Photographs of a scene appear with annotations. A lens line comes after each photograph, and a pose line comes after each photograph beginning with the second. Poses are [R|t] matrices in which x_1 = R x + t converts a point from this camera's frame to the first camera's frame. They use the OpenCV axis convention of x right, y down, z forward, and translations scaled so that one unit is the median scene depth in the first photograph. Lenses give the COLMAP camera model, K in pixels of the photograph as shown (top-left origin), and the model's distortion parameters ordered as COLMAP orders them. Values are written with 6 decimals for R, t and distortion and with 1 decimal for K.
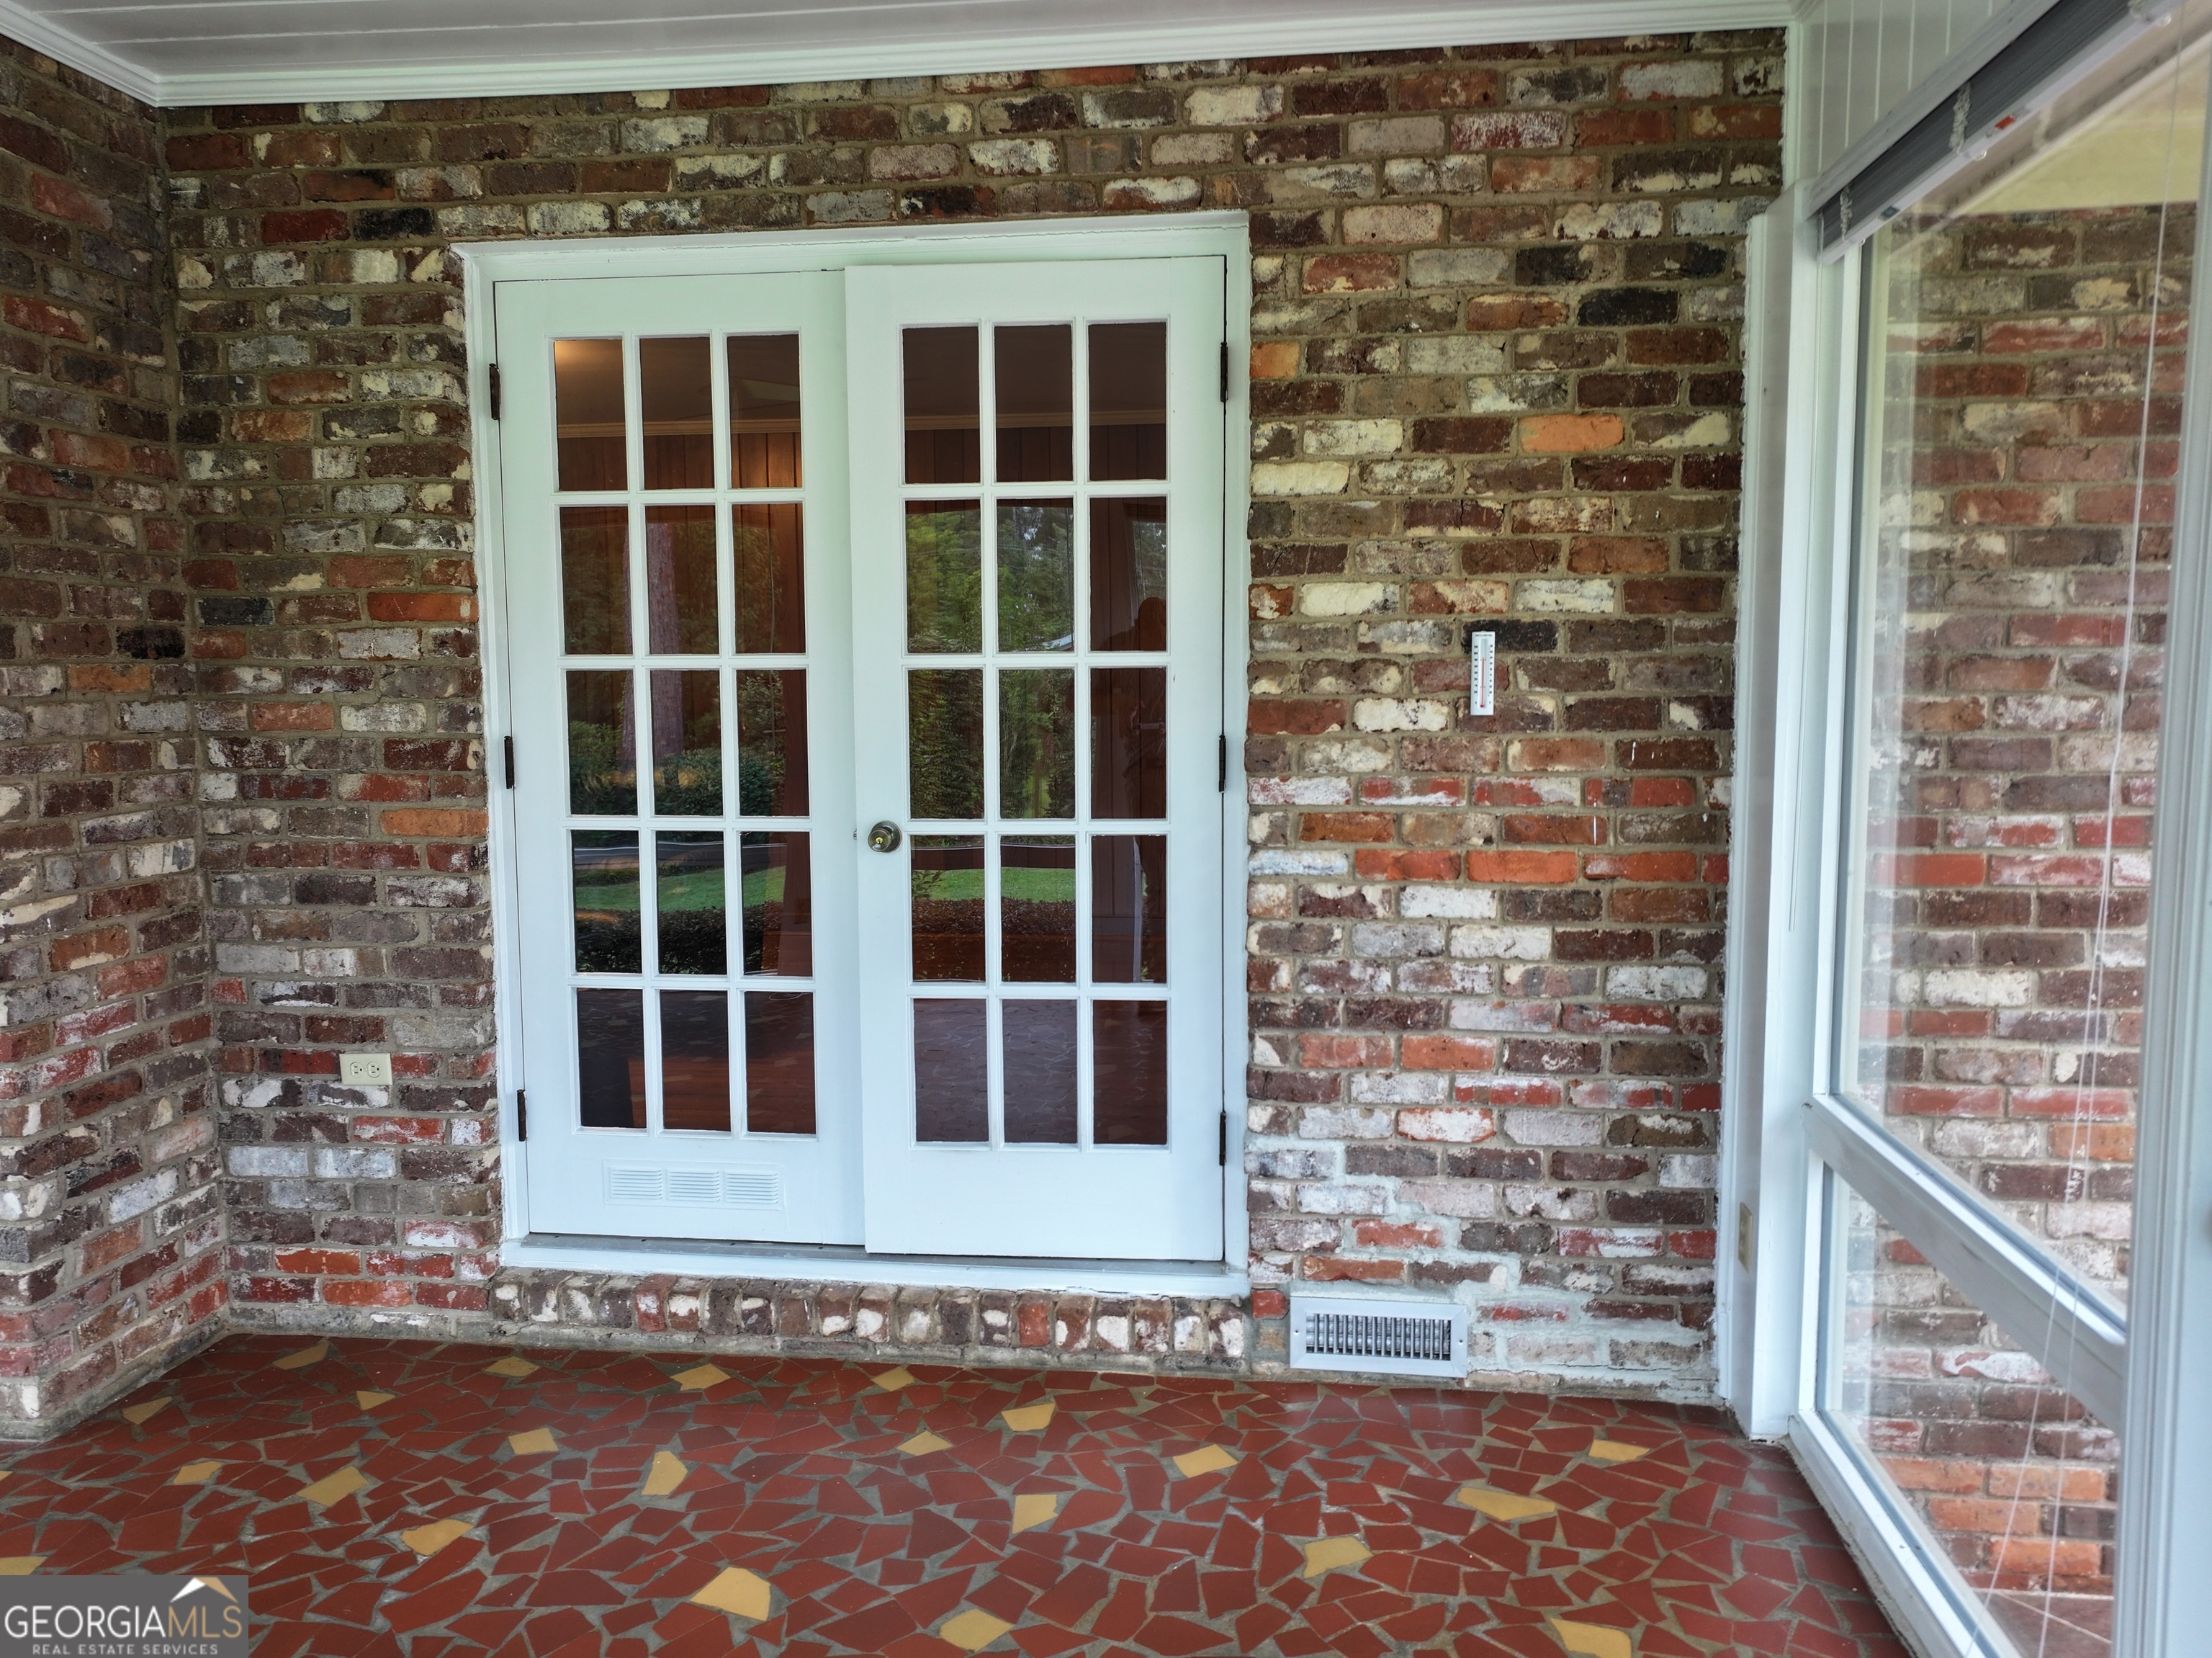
lens RADIAL K [[1556.7, 0, 1113.7], [0, 1556.7, 821.3], [0, 0, 1]] dist [-0.003901, 0.020002]
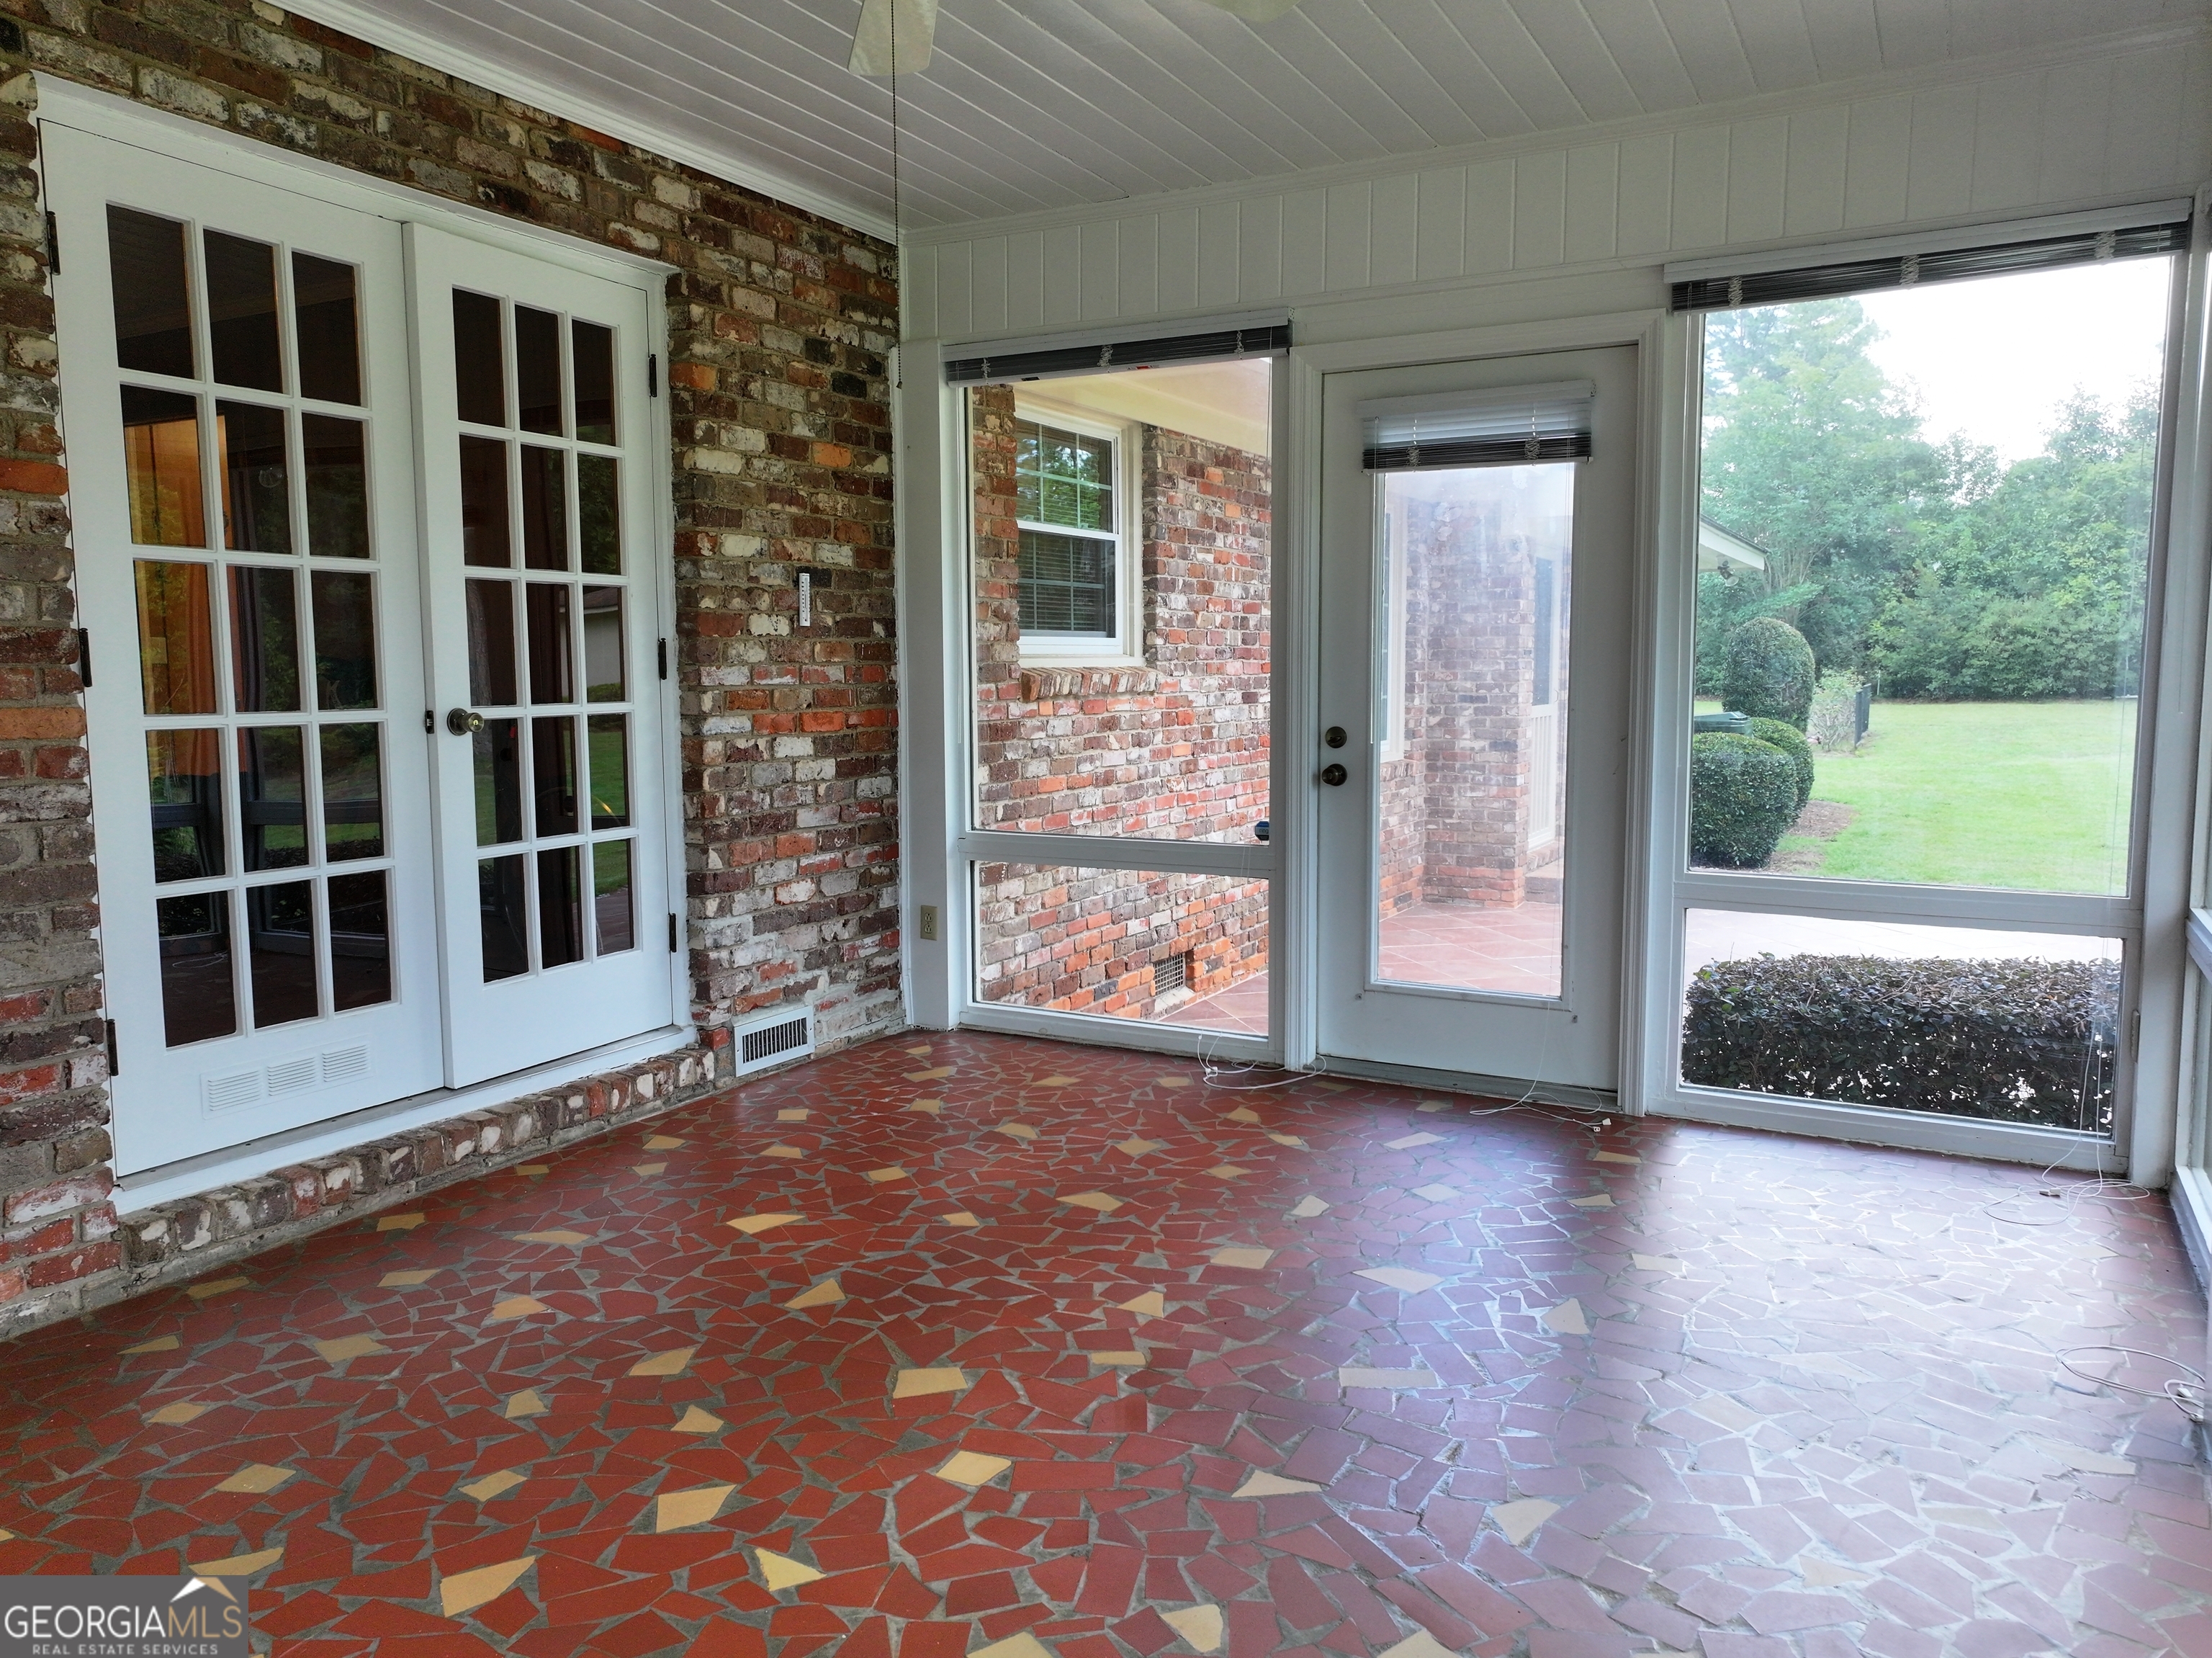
lens RADIAL K [[1556.7, 0, 1113.1], [0, 1556.7, 824.5], [0, 0, 1]] dist [-0.003901, 0.020002]
pose [[0.373273, -0.090625, 0.923285, -1.101962], [0.090967, 0.993997, 0.060789, 0.063322], [-0.923251, 0.061297, 0.379276, 0.116987]]
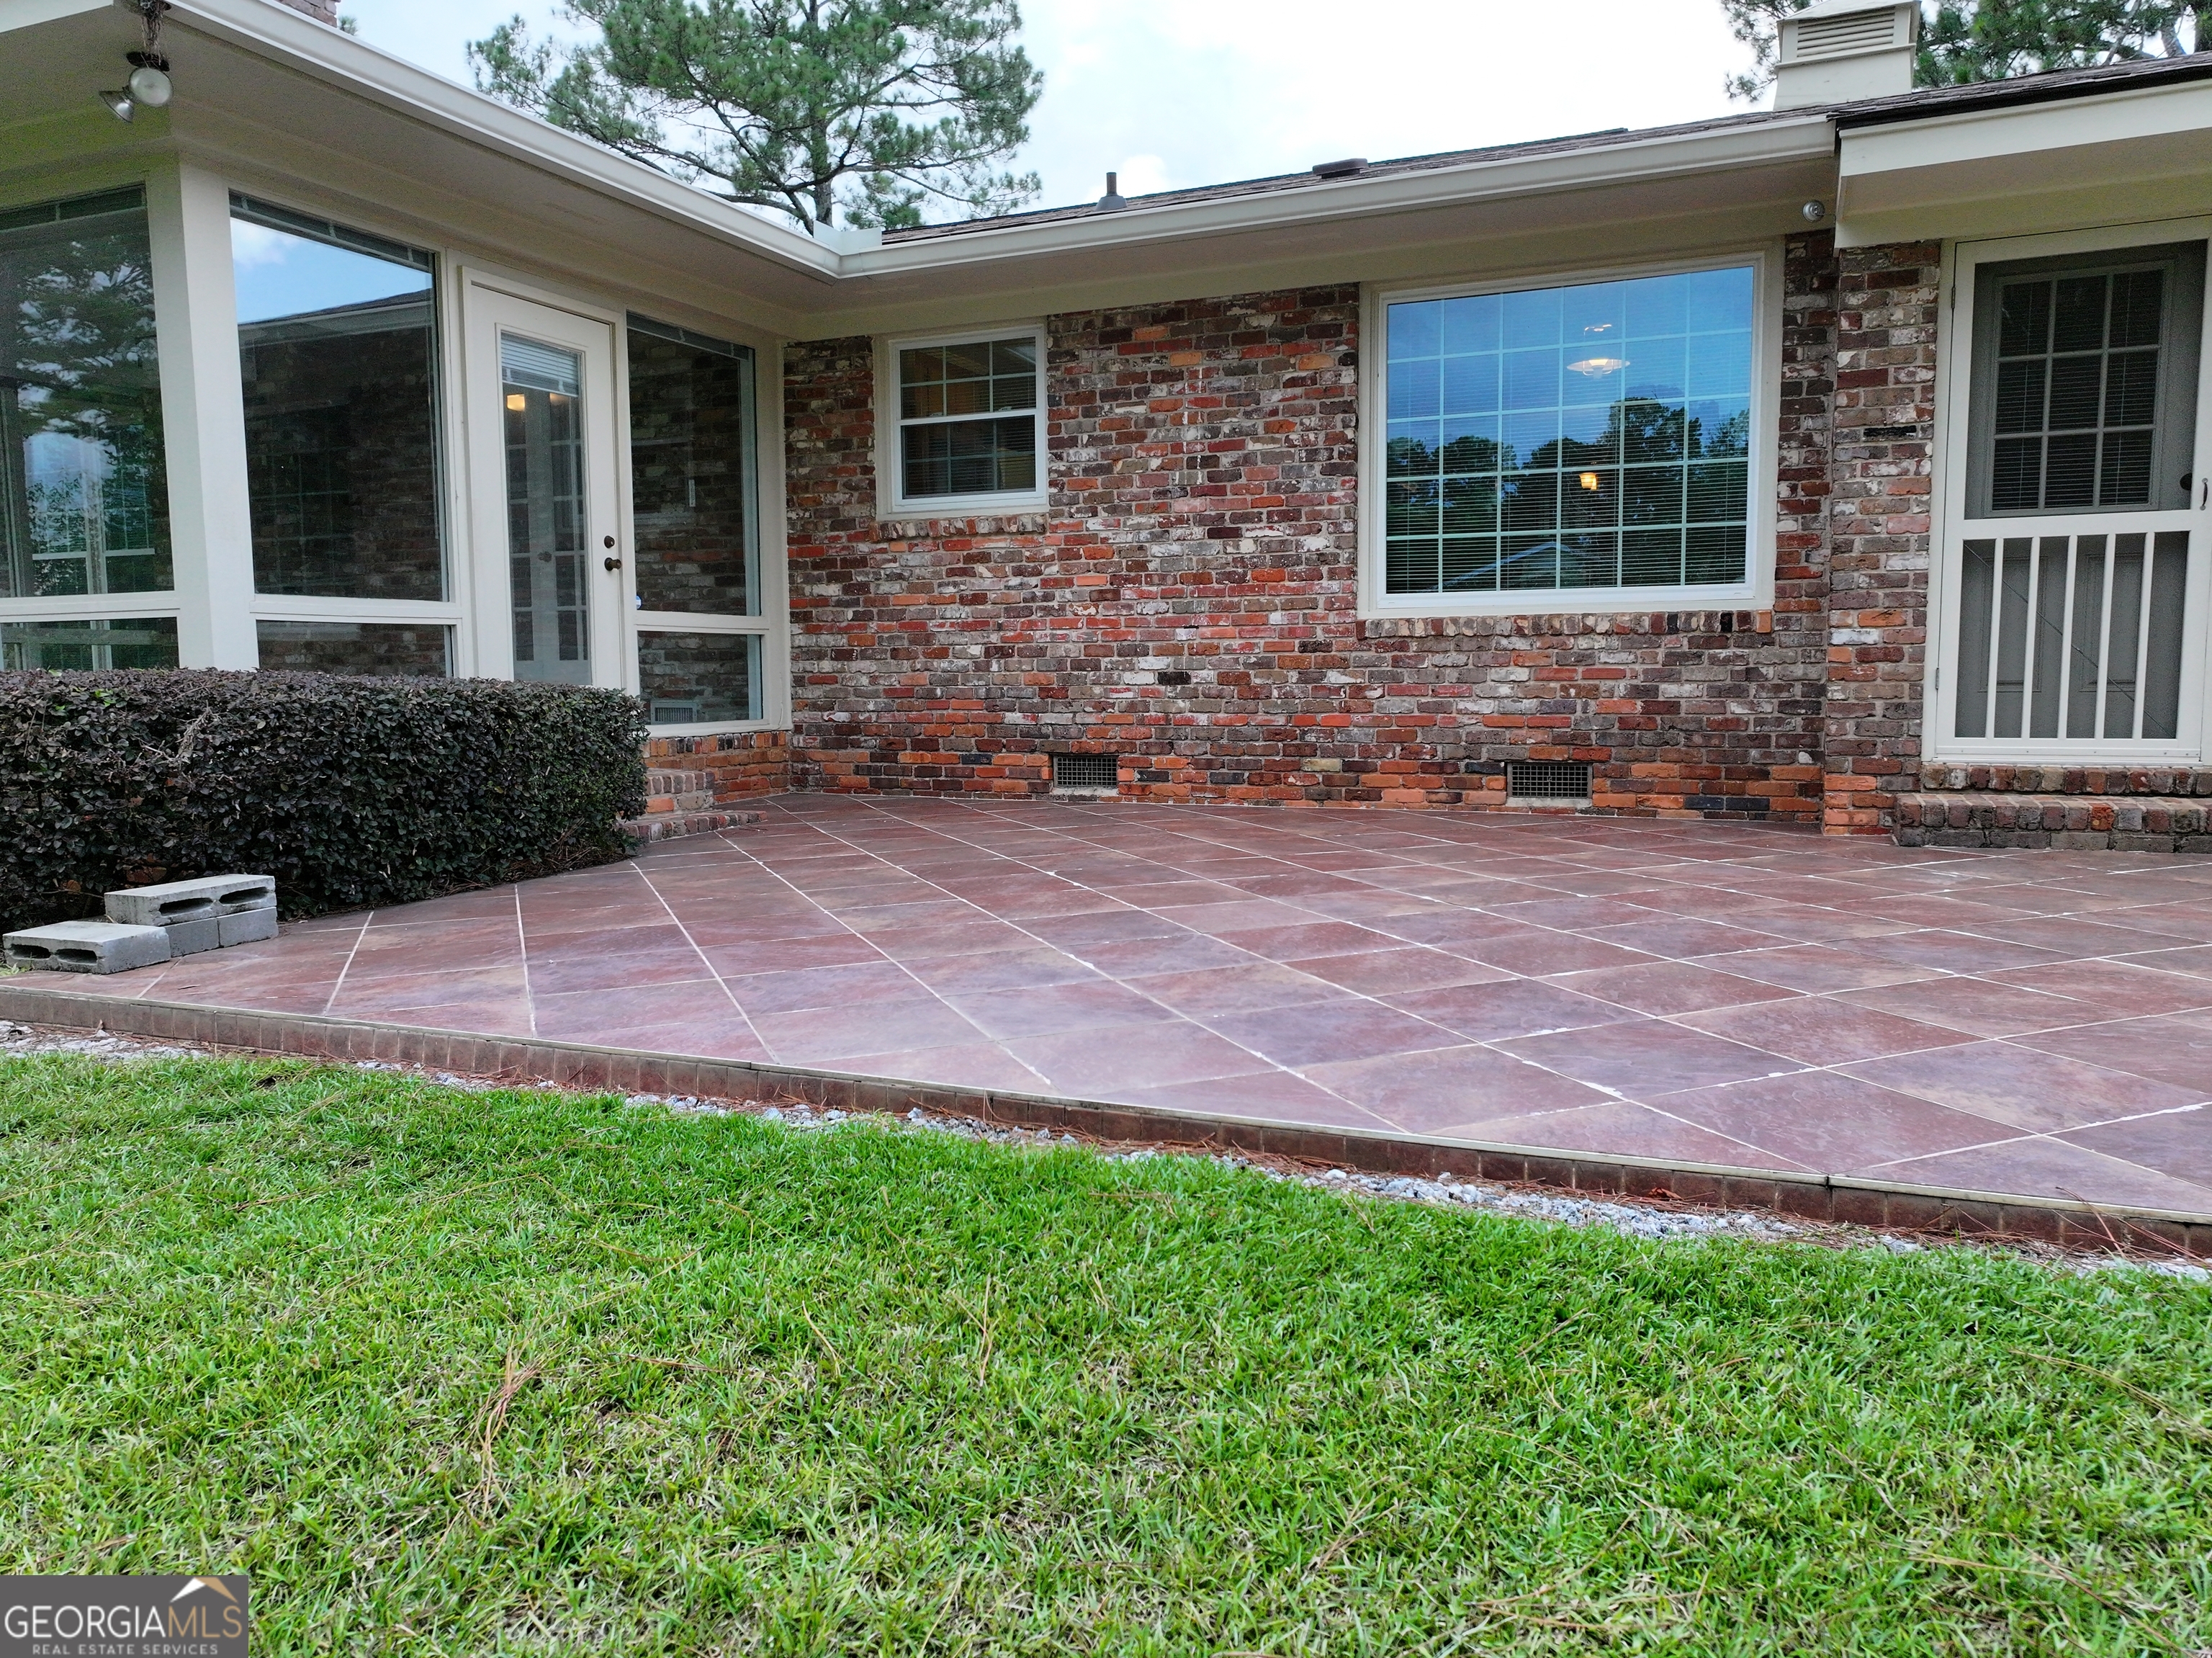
lens RADIAL K [[1556.7, 0, 1115.3], [0, 1556.7, 821.9], [0, 0, 1]] dist [-0.003901, 0.020002]
pose [[0.960293, 0.026881, -0.277694, 1.889485], [-0.026270, 0.999637, 0.005921, 0.510053], [0.277753, 0.001610, 0.960651, -1.721199]]
